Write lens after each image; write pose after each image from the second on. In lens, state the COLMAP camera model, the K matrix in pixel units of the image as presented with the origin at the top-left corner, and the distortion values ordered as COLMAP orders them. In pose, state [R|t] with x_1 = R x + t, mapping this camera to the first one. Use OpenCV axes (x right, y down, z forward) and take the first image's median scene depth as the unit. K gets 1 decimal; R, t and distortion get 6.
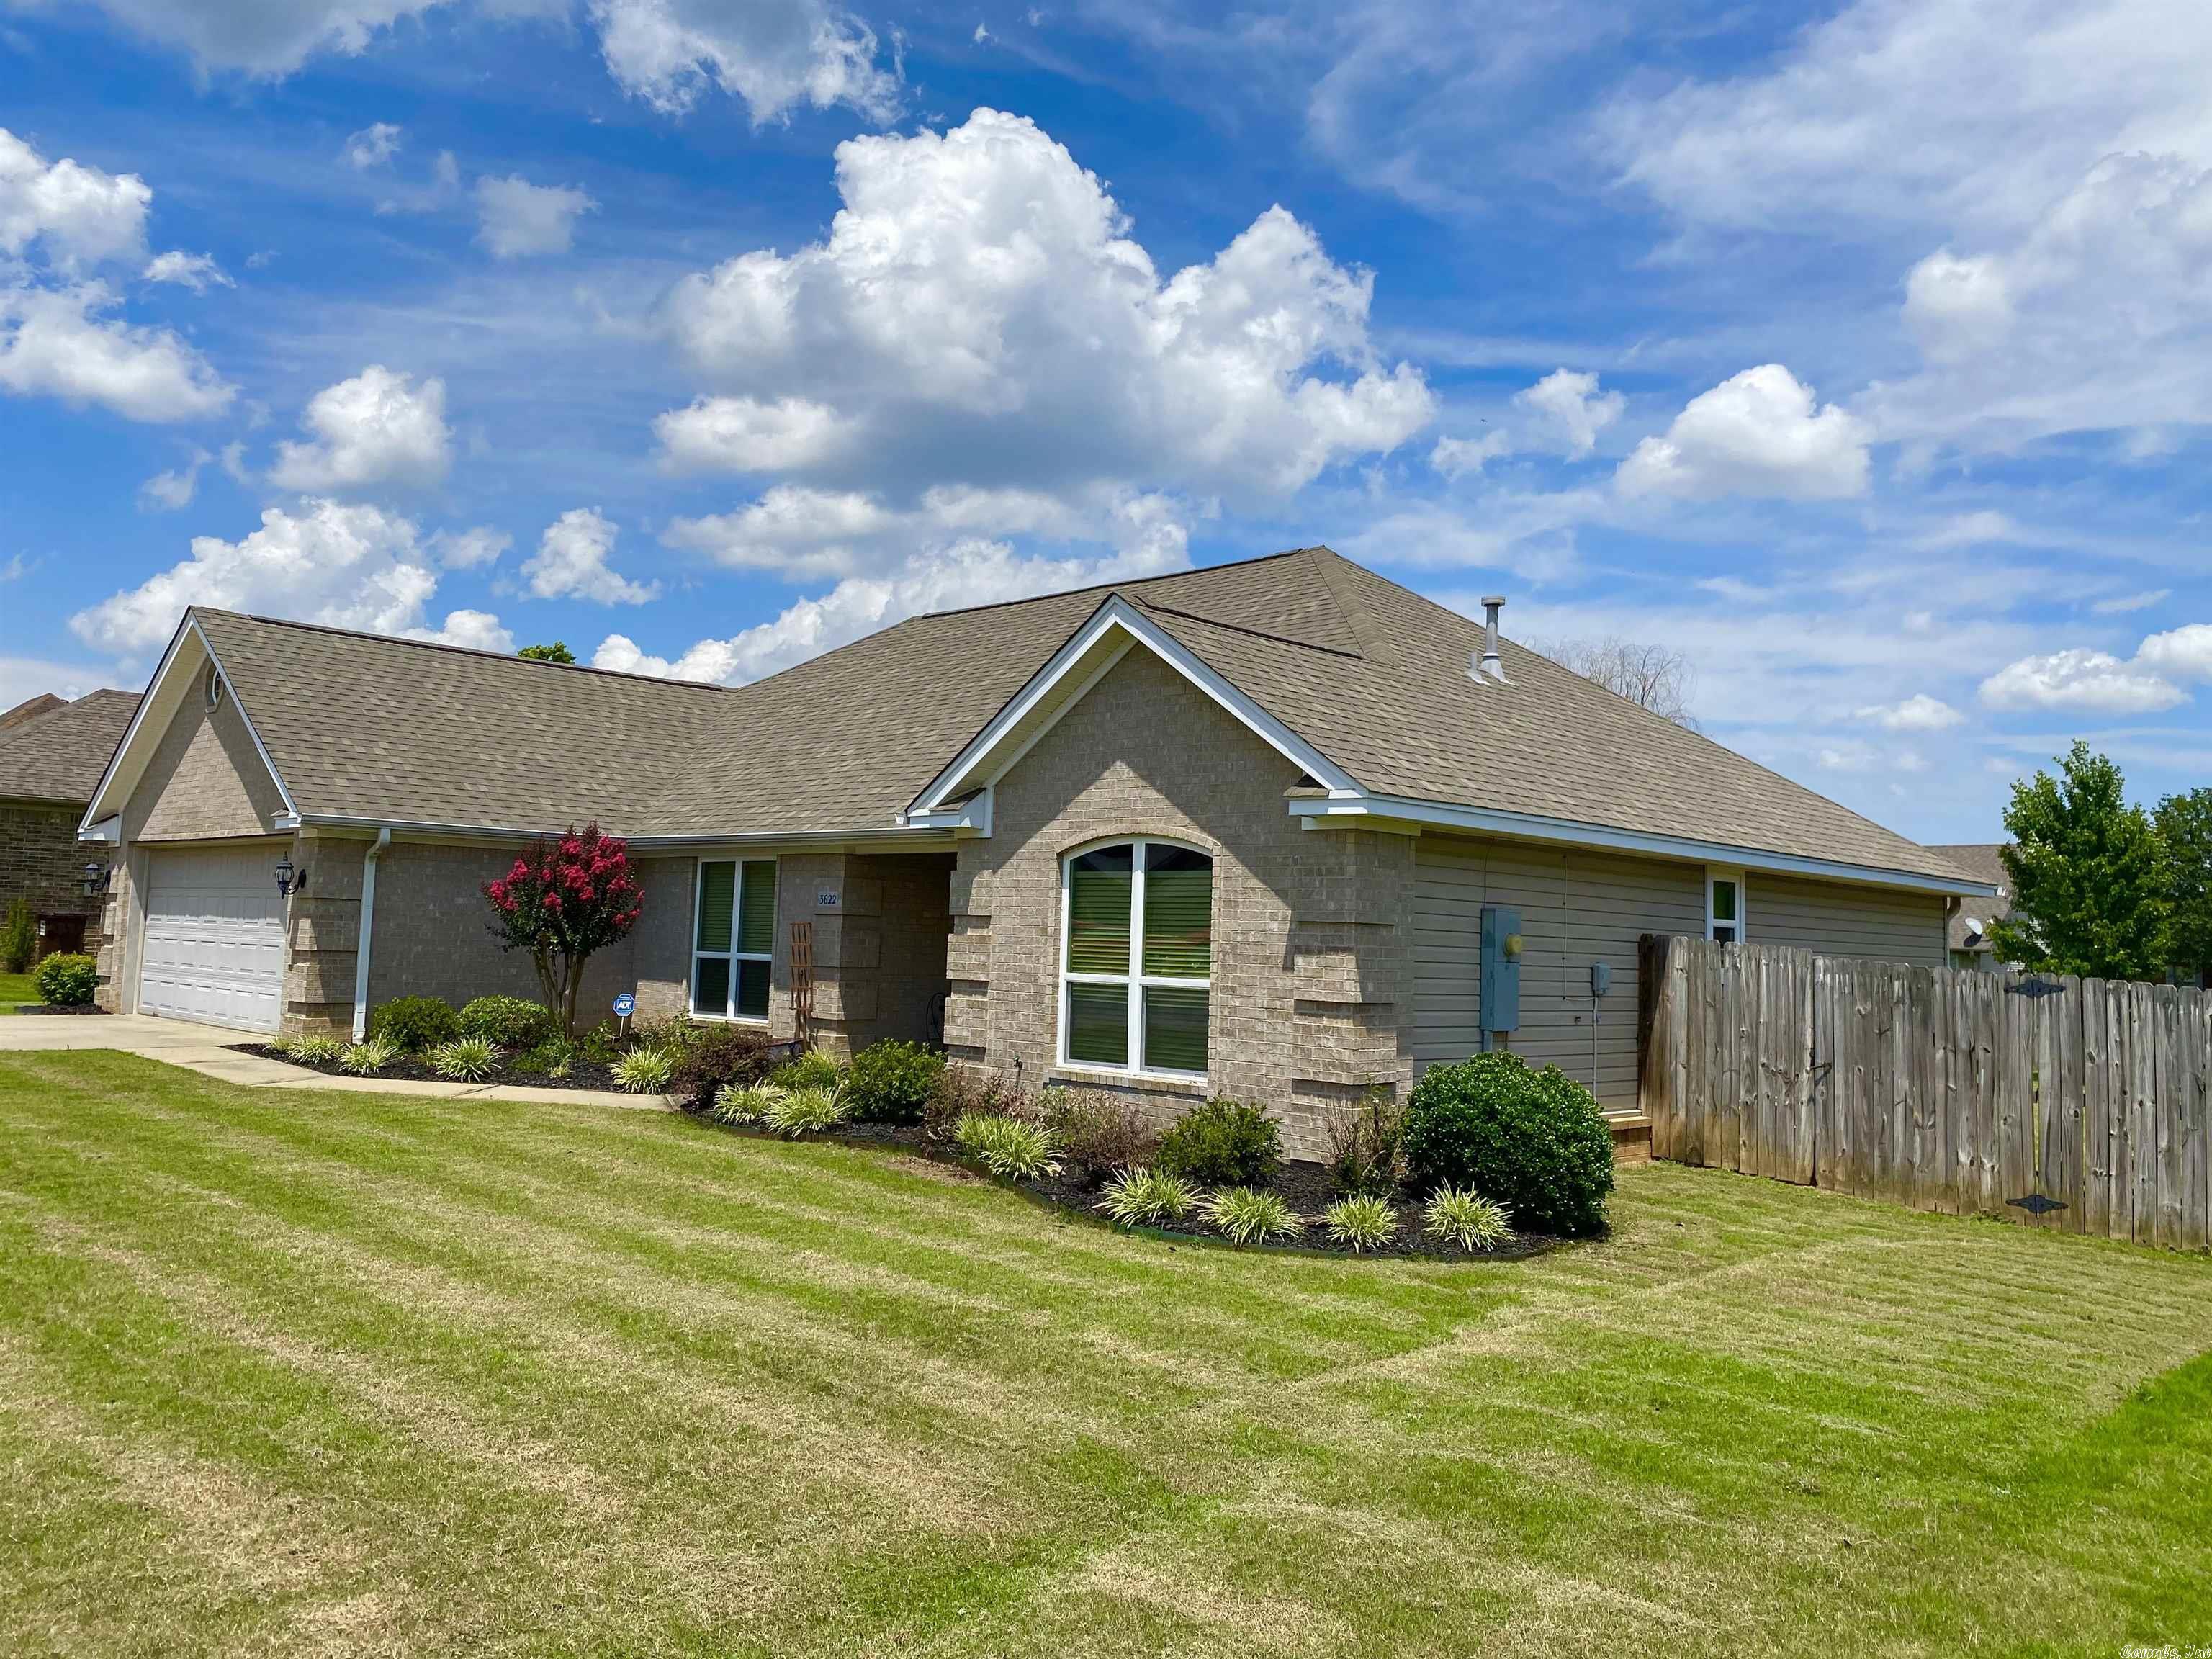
lens RADIAL K [[1684.3, 0, 1121.5], [0, 1684.3, 773.2], [0, 0, 1]] dist [0.031991, -0.035670]
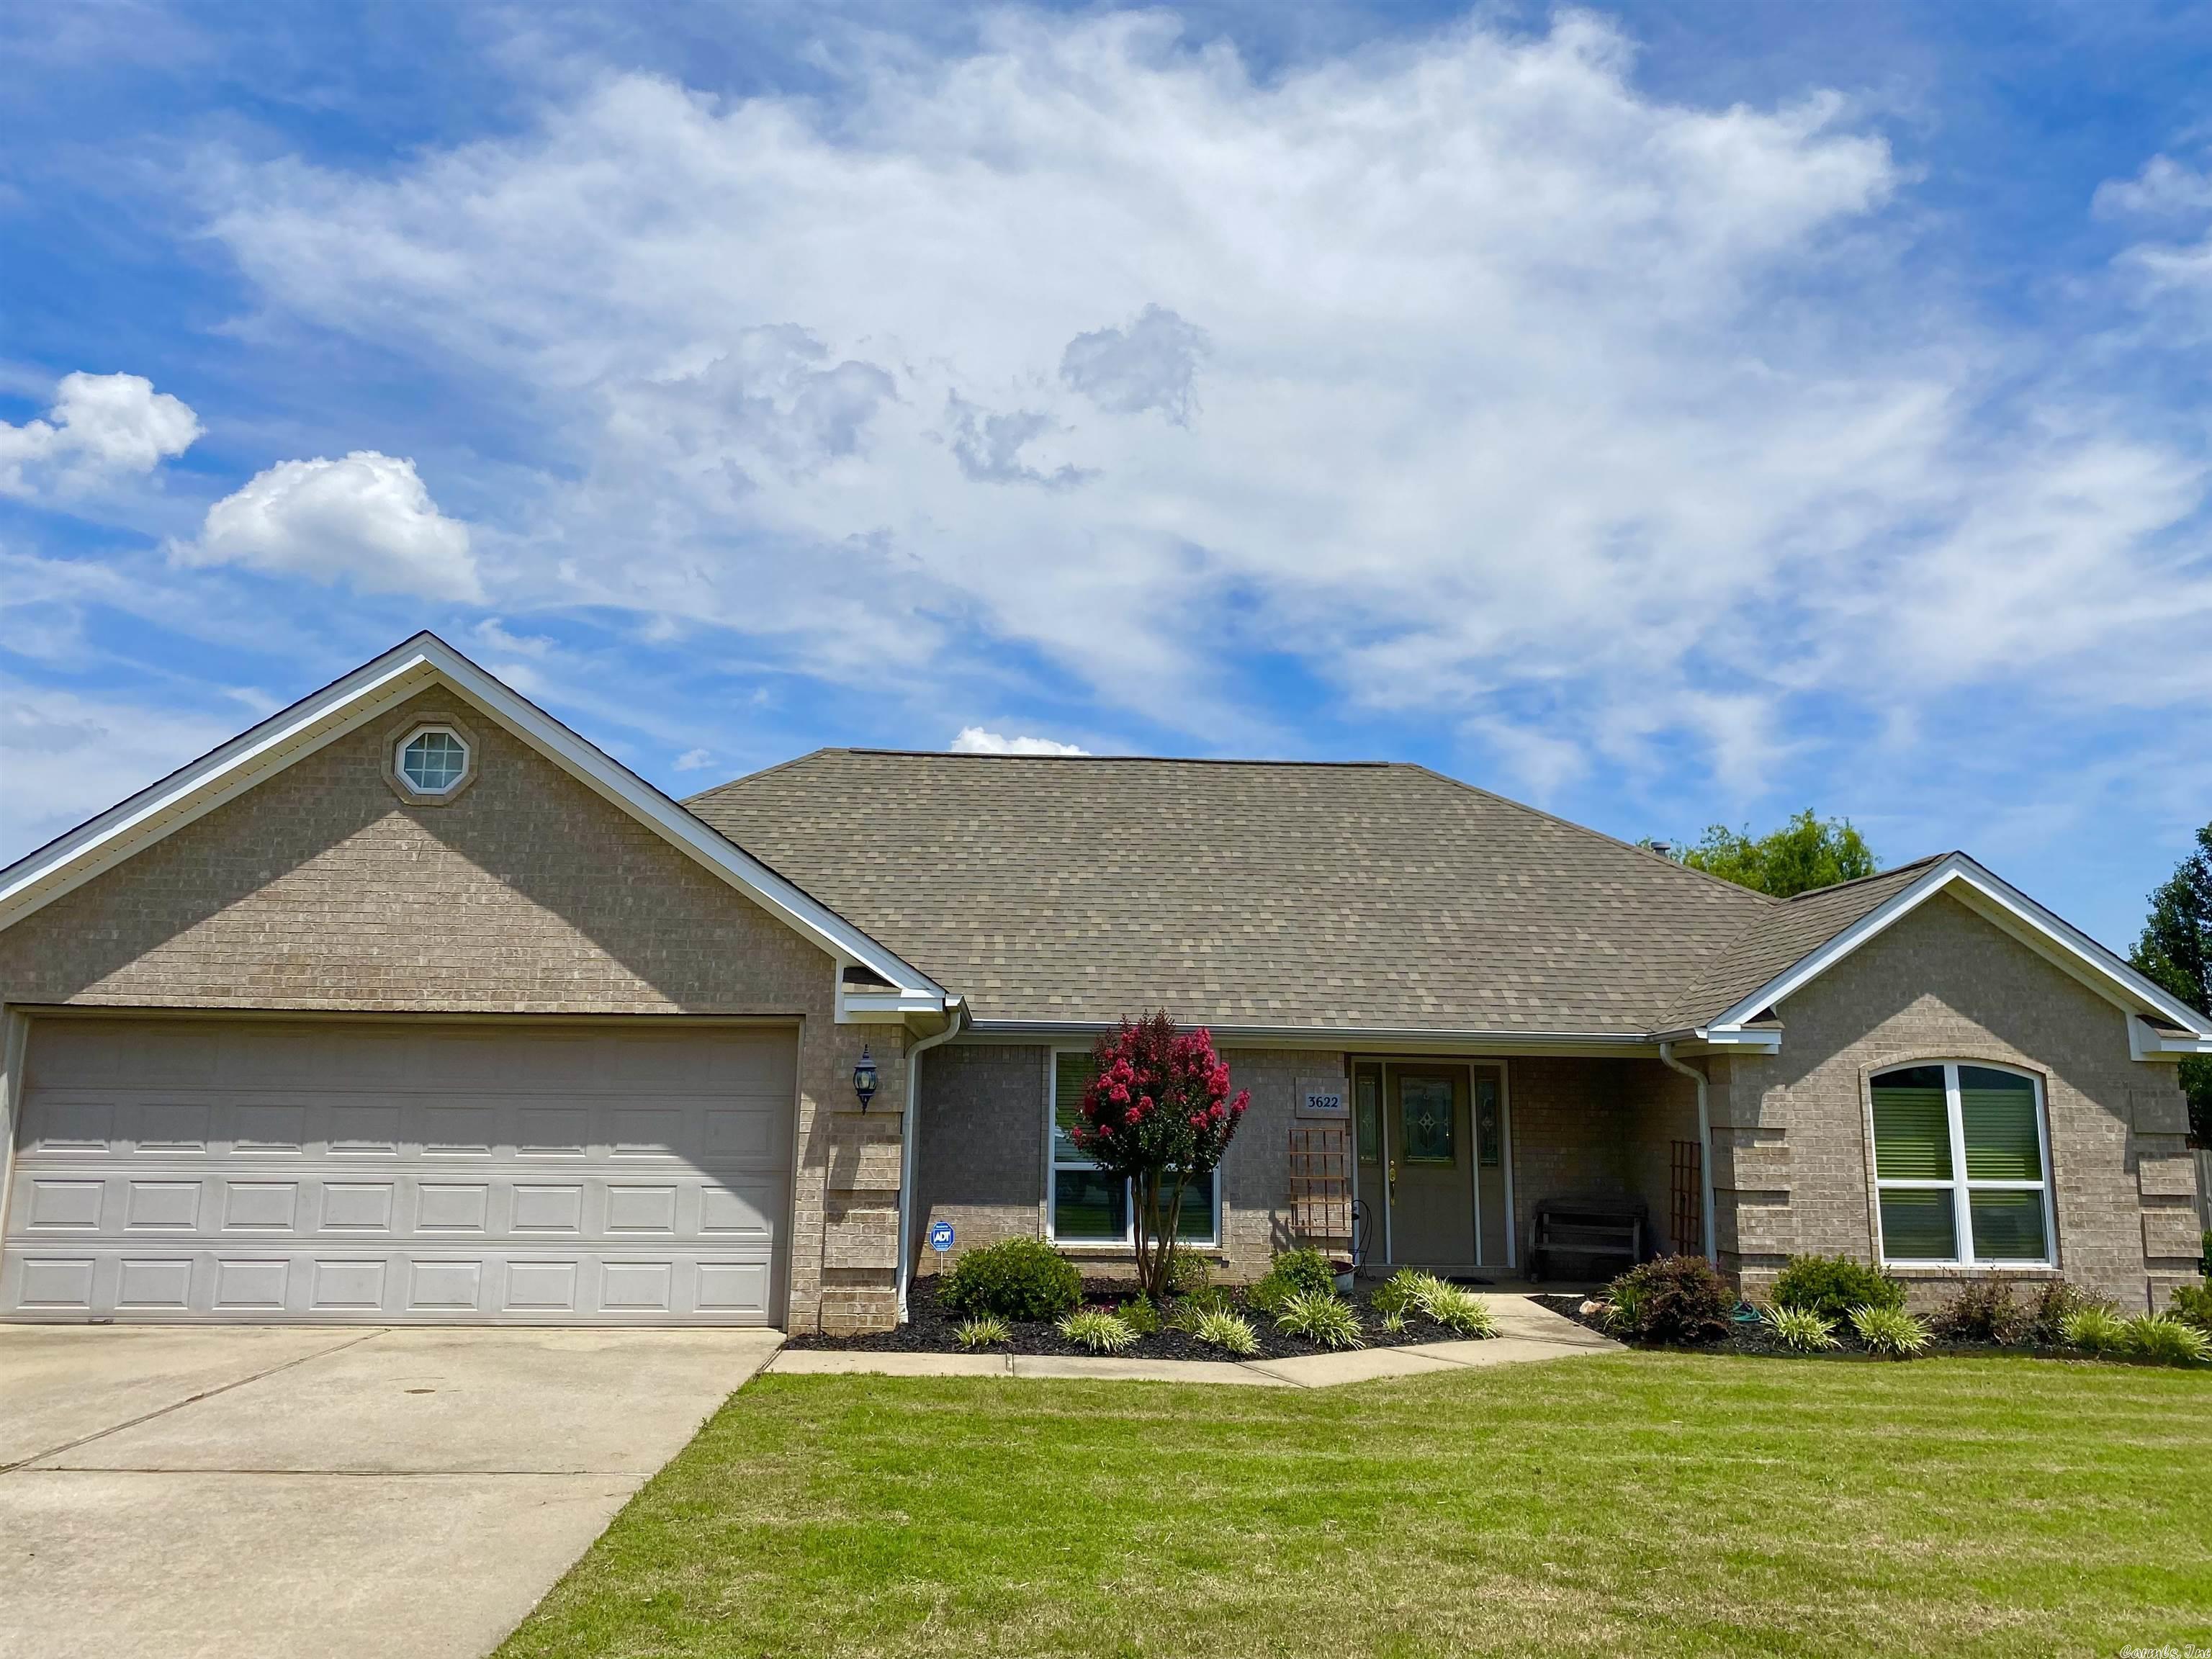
lens RADIAL K [[1762.3, 0, 1106.0], [0, 1762.3, 829.5], [0, 0, 1]] dist [0.055187, -0.081648]
pose [[0.669553, 0.097524, 0.736334, -1.252408], [-0.064578, 0.995232, -0.073092, 0.006663], [-0.739952, 0.001388, 0.672658, 0.583051]]
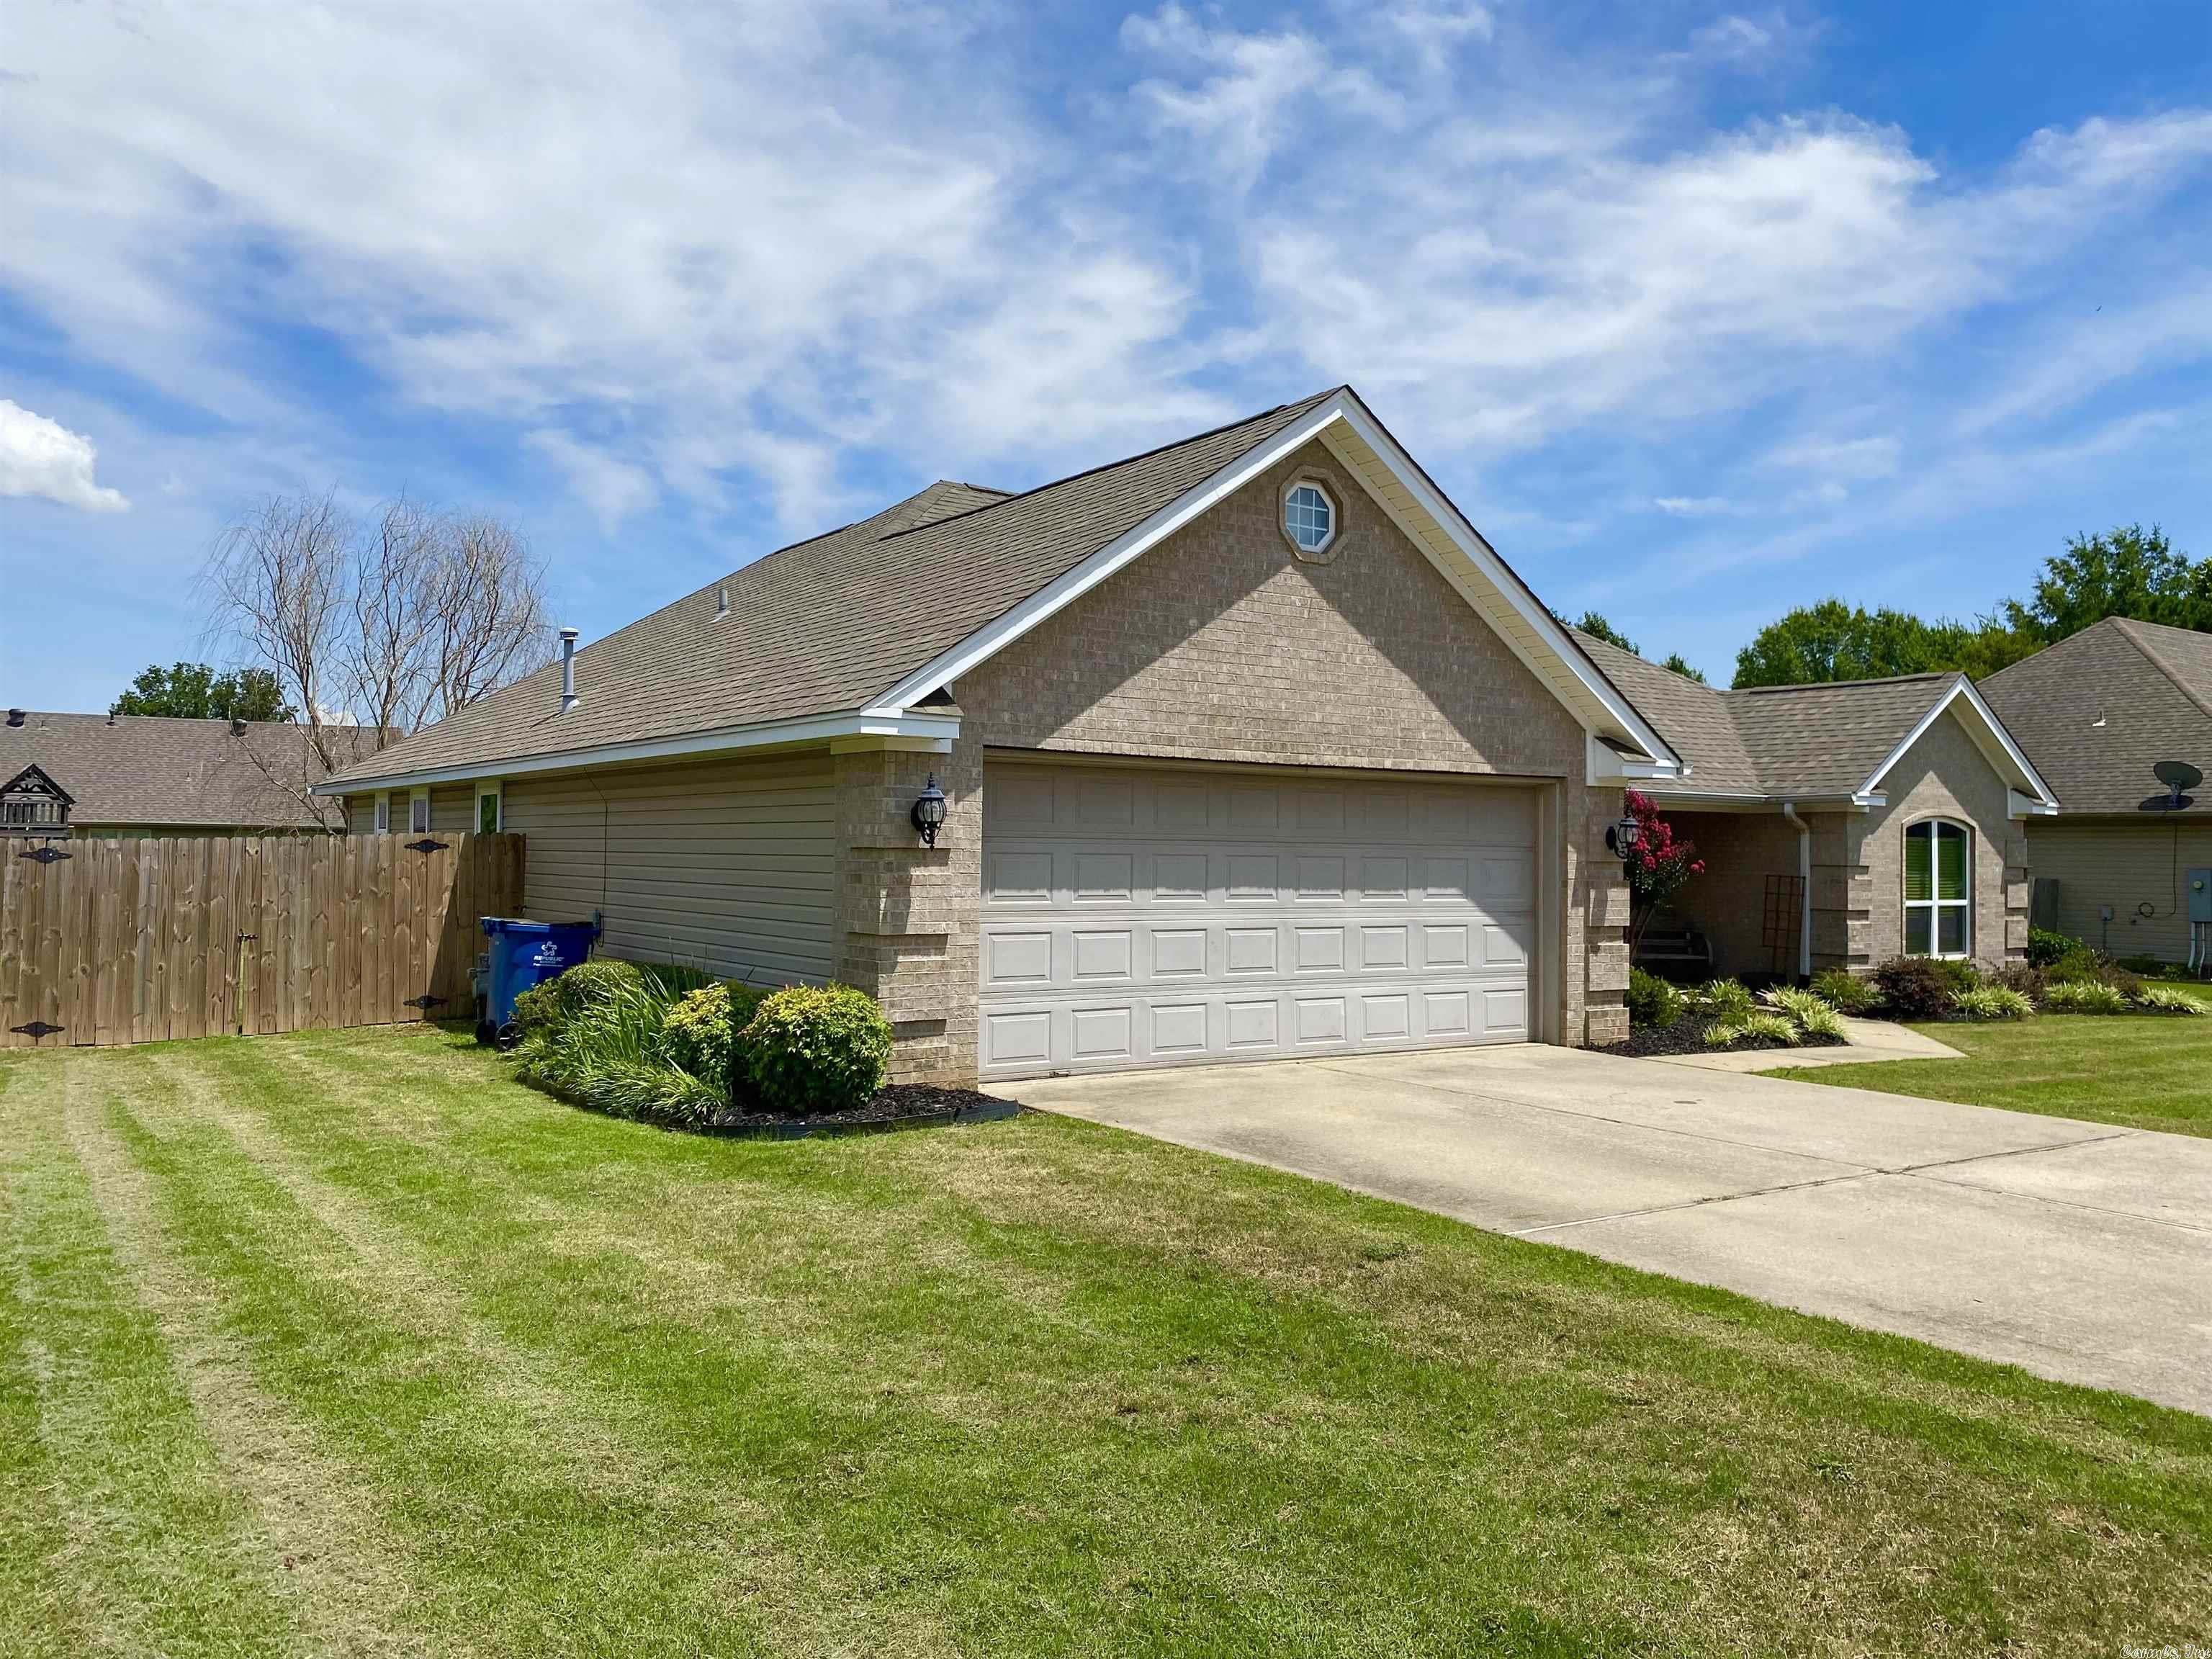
lens RADIAL K [[1709.4, 0, 1143.0], [0, 1709.4, 854.5], [0, 0, 1]] dist [0.050796, -0.050394]
pose [[0.181545, -0.029290, 0.982946, -1.735707], [-0.103996, 0.993379, 0.048808, 0.069737], [-0.977868, -0.111083, 0.177298, 1.404016]]
